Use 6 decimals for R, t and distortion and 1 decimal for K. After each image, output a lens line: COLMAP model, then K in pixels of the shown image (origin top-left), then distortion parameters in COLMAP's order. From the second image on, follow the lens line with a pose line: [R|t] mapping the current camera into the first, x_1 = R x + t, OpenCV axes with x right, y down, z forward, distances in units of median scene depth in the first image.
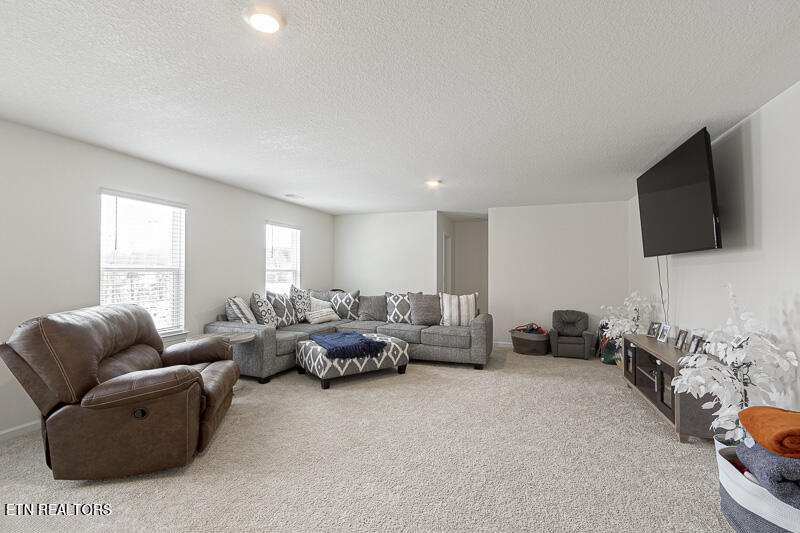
lens RADIAL K [[374.5, 0, 400.0], [0, 374.5, 266.5], [0, 0, 1]] dist [0.016658, 0.000137]
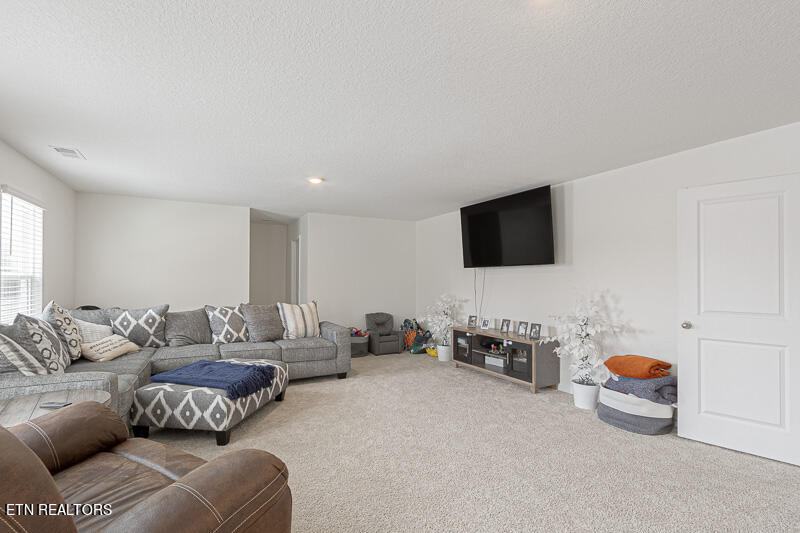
lens RADIAL K [[374.5, 0, 400.0], [0, 374.5, 266.5], [0, 0, 1]] dist [0.016658, 0.000137]
pose [[0.691371, 0.020988, 0.722195, -0.344740], [-0.008999, 0.999751, -0.020439, 0.000682], [-0.722444, 0.007632, 0.691388, 0.185676]]
